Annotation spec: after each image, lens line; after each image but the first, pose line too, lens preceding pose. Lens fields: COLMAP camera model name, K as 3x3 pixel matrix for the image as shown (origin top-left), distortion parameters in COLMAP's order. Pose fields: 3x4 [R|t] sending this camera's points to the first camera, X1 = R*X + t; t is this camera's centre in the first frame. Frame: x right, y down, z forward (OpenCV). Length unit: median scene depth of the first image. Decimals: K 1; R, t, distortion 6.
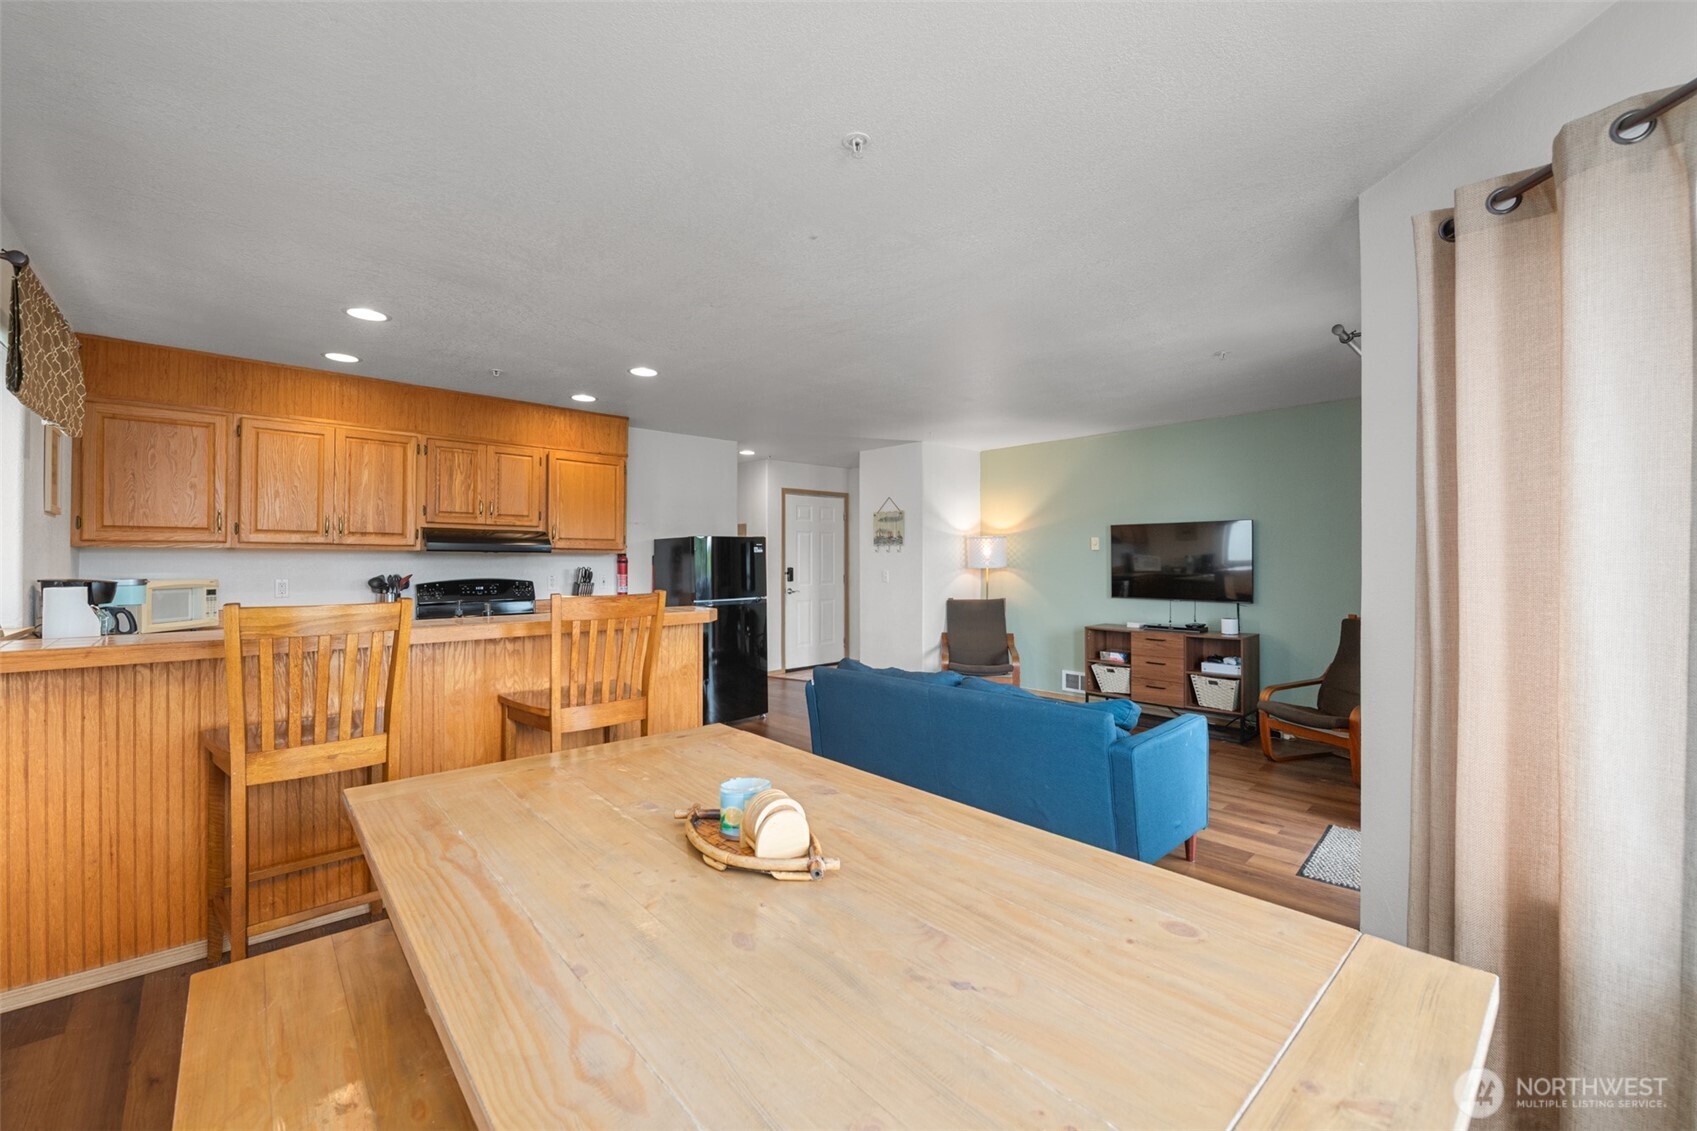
lens RADIAL K [[681.7, 0, 846.4], [0, 681.7, 556.9], [0, 0, 1]] dist [-0.005461, -0.003821]
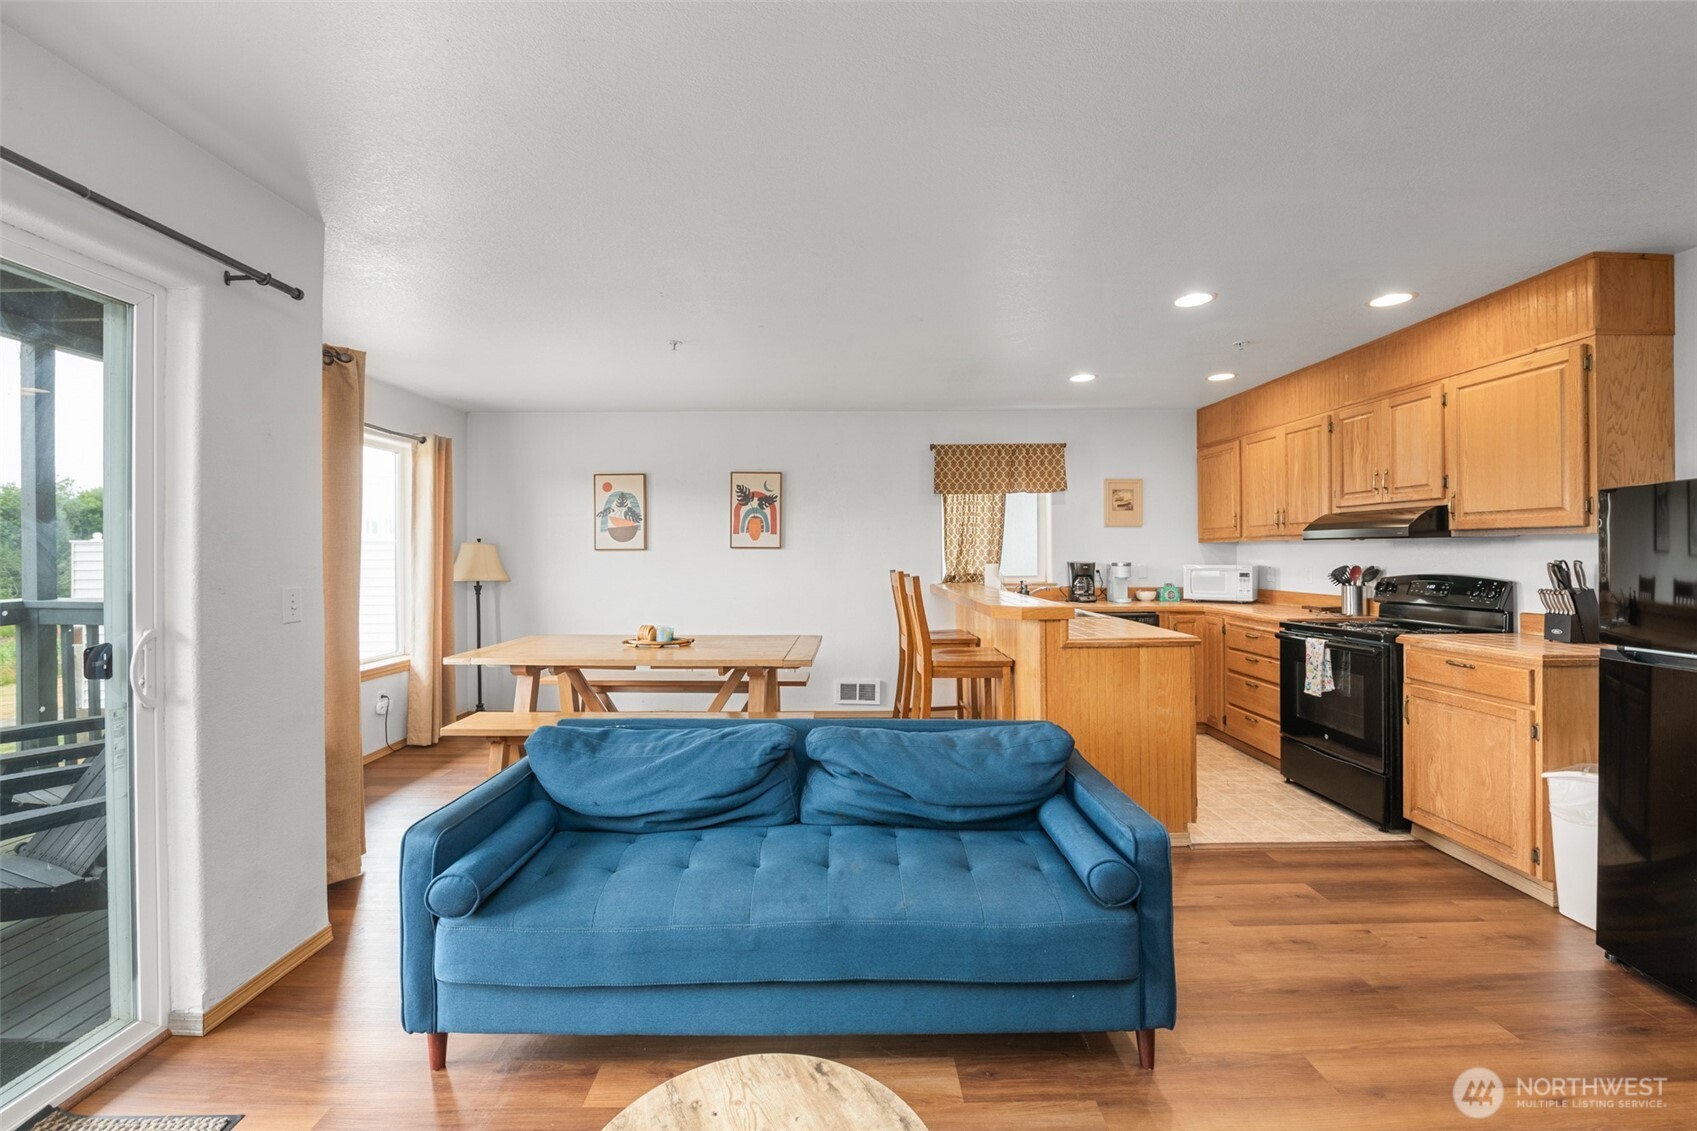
lens RADIAL K [[681.7, 0, 847.4], [0, 681.7, 552.0], [0, 0, 1]] dist [-0.005461, -0.003821]
pose [[-0.677532, 0.001914, -0.735491, 0.368404], [0.010527, 0.999919, -0.007095, 0.005513], [0.735418, -0.012550, -0.677498, 0.880135]]
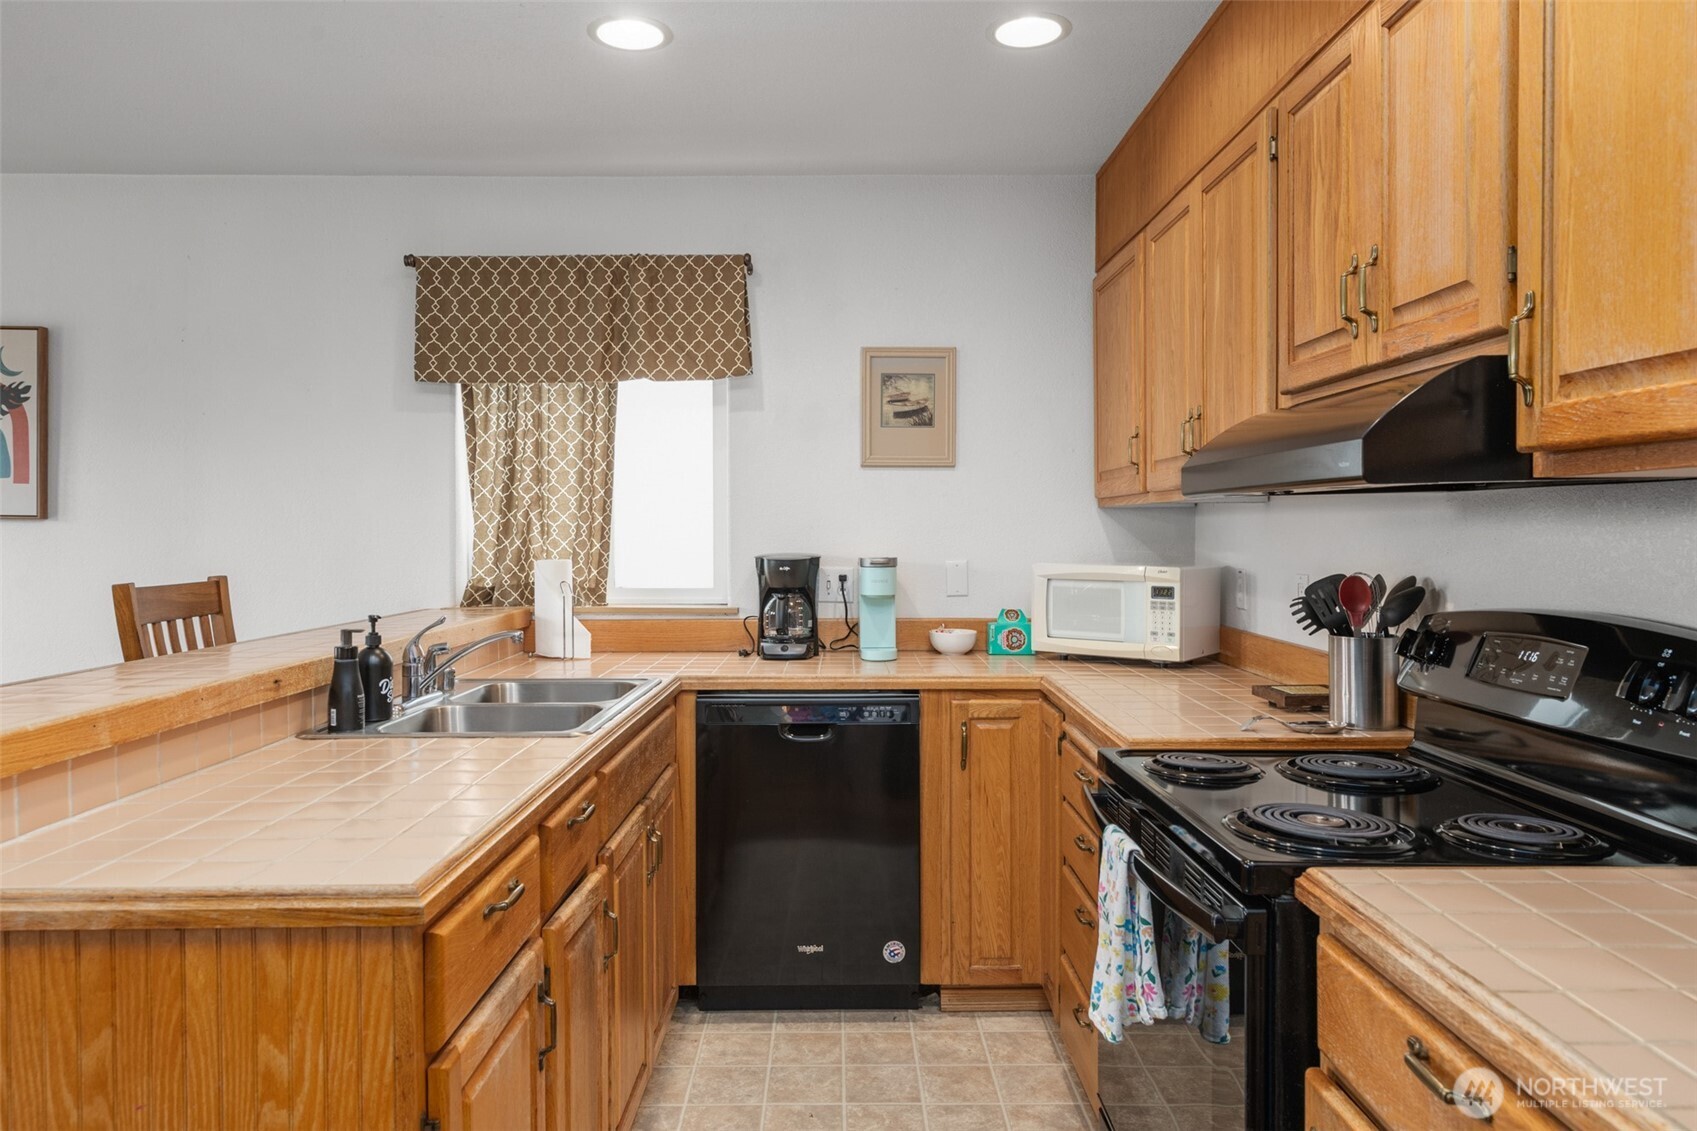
lens RADIAL K [[1125.8, 0, 852.1], [0, 1125.8, 538.9], [0, 0, 1]] dist [0.006477, 0.001469]
pose [[-0.678106, 0.007272, -0.734928, -0.113967], [0.007015, 0.999970, 0.003422, 0.005260], [0.734930, -0.002835, -0.678137, 0.924288]]
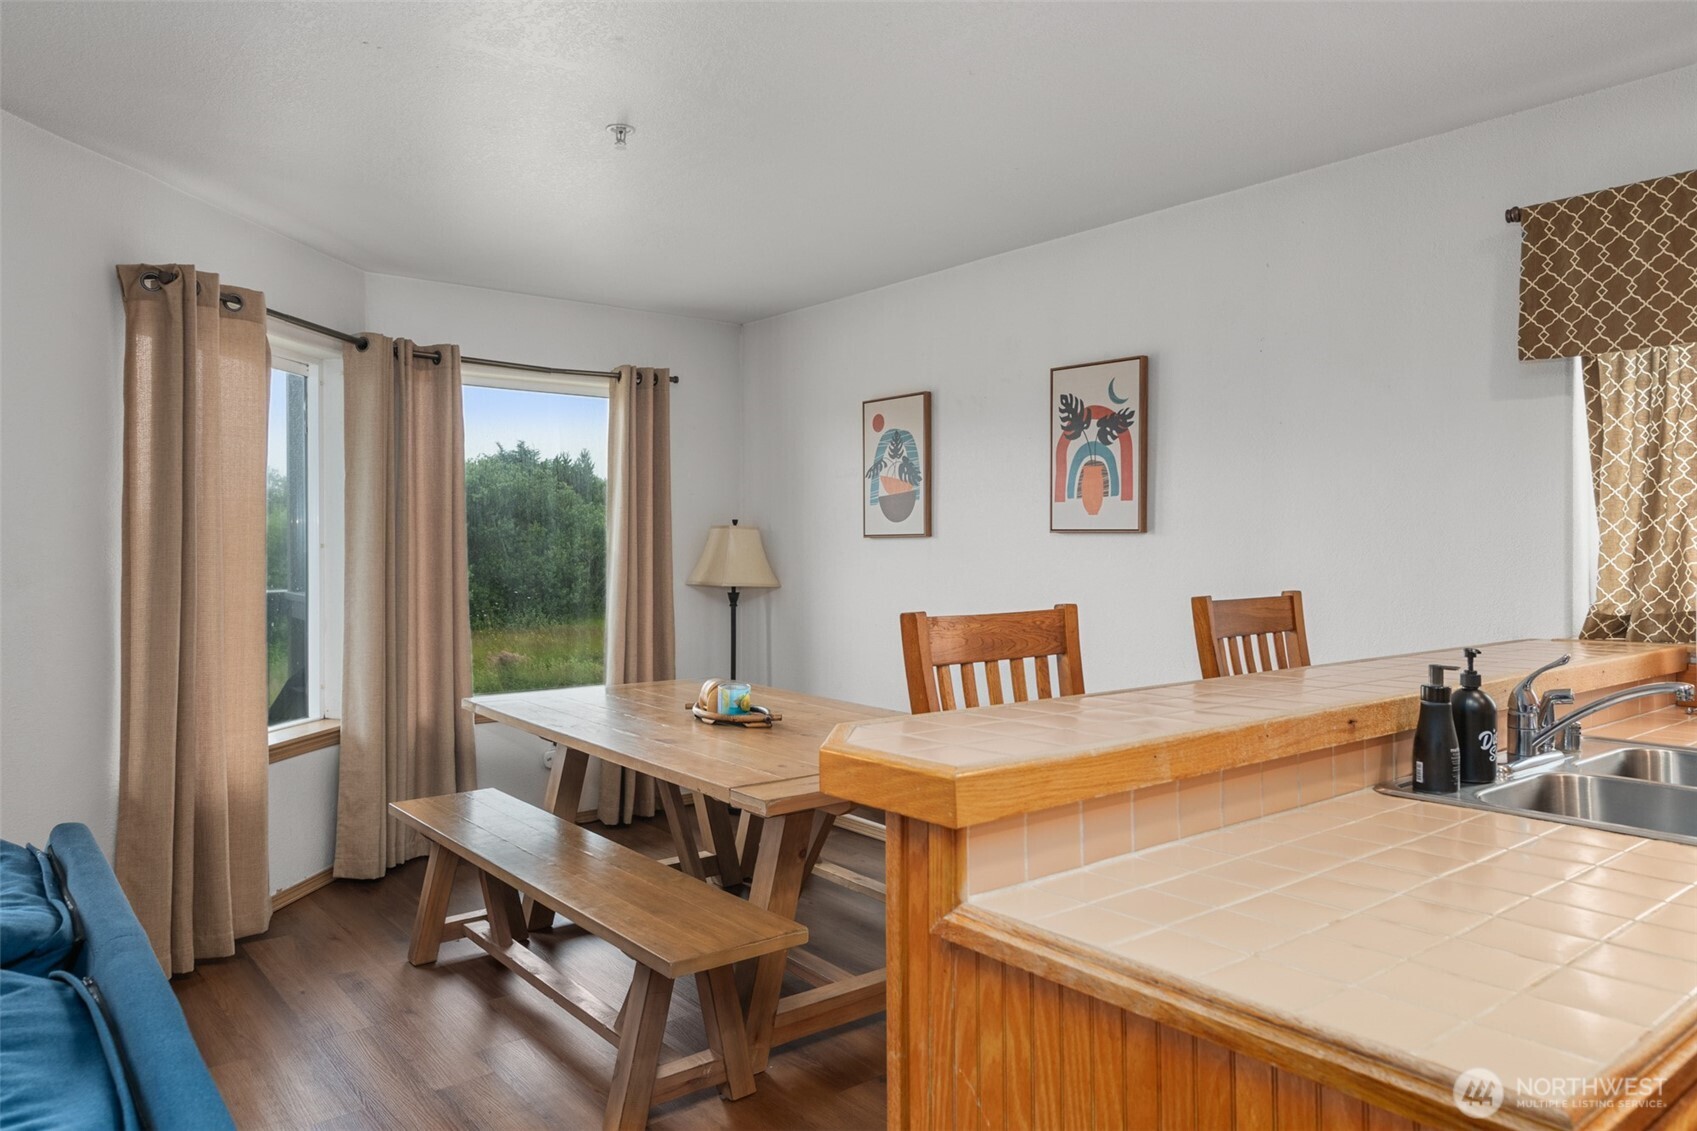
lens RADIAL K [[1125.8, 0, 844.3], [0, 1125.8, 550.9], [0, 0, 1]] dist [0.006477, 0.001469]
pose [[-0.997495, 0.002353, 0.070691, -0.139151], [0.002178, 0.999994, -0.002554, 0.005430], [-0.070697, -0.002394, -0.997495, 0.857296]]
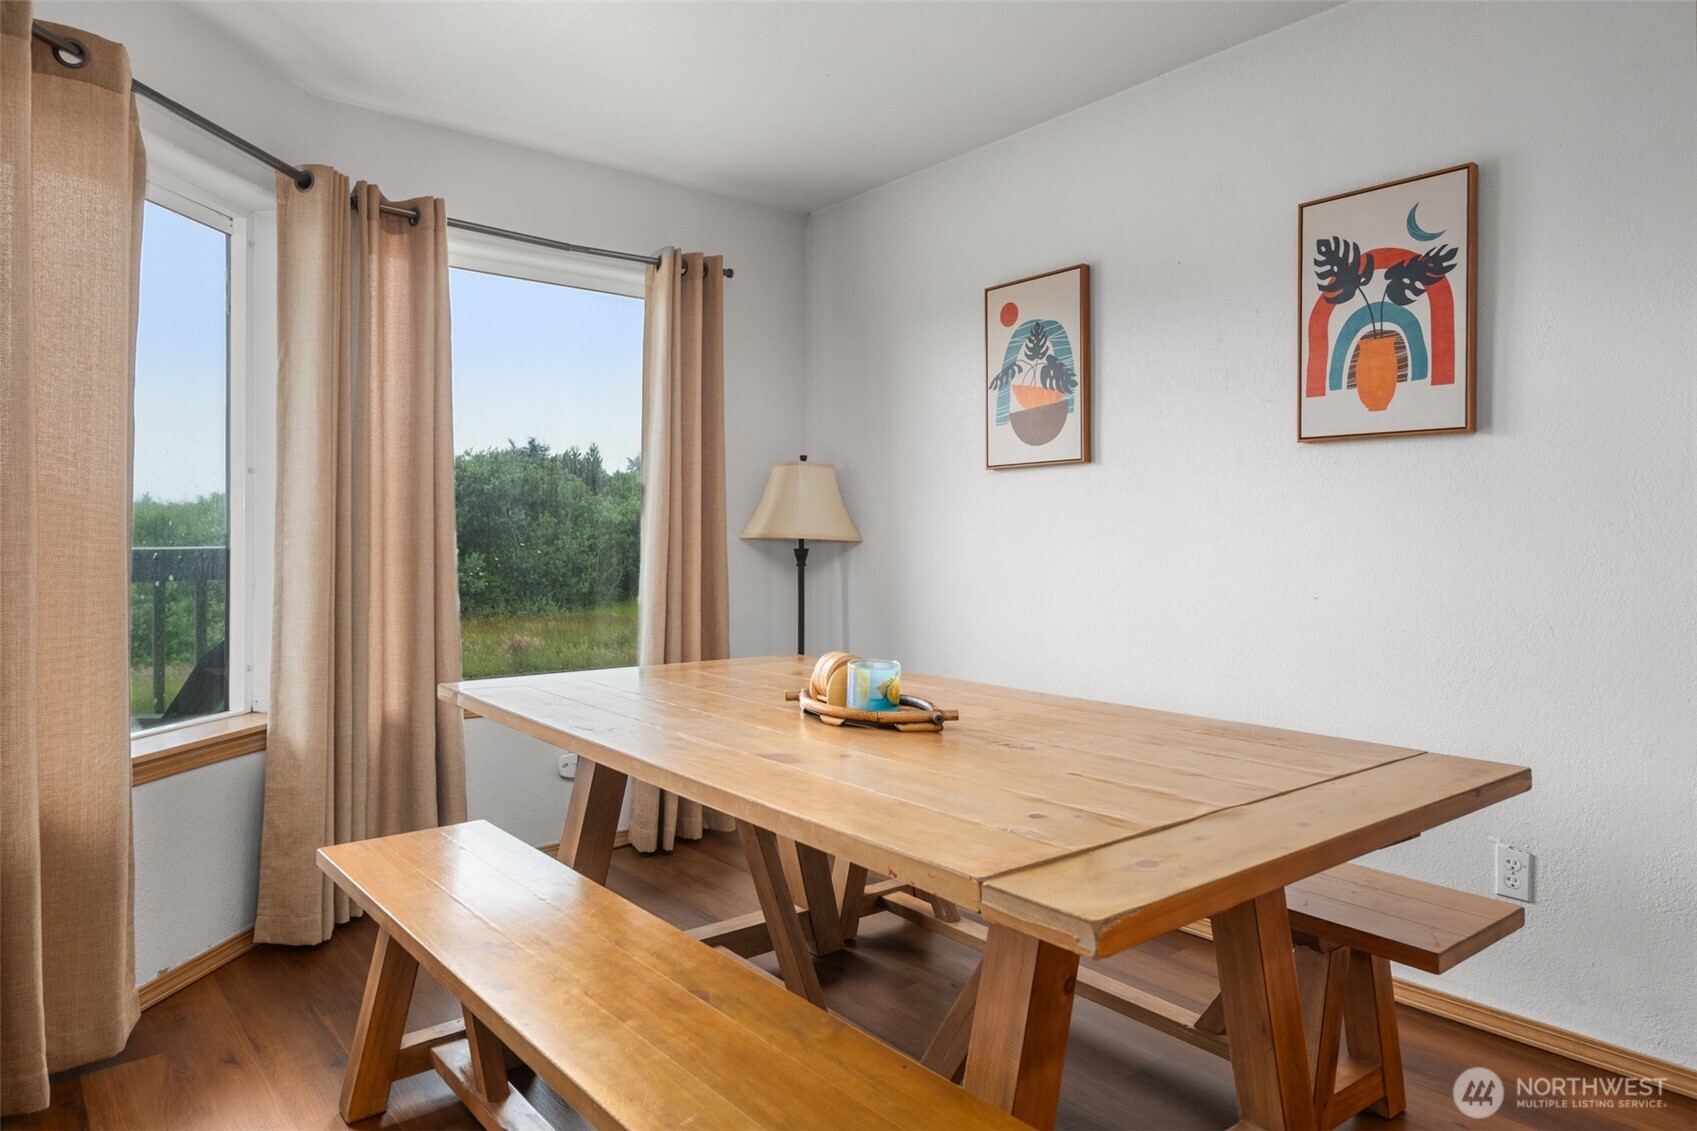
lens RADIAL K [[1051.9, 0, 846.2], [0, 1051.9, 532.4], [0, 0, 1]] dist [0.004067, 0.000580]
pose [[-0.998195, 0.002645, 0.059990, -0.046731], [0.001675, 0.999867, -0.016225, 0.039754], [-0.060025, -0.016095, -0.998067, 0.598597]]
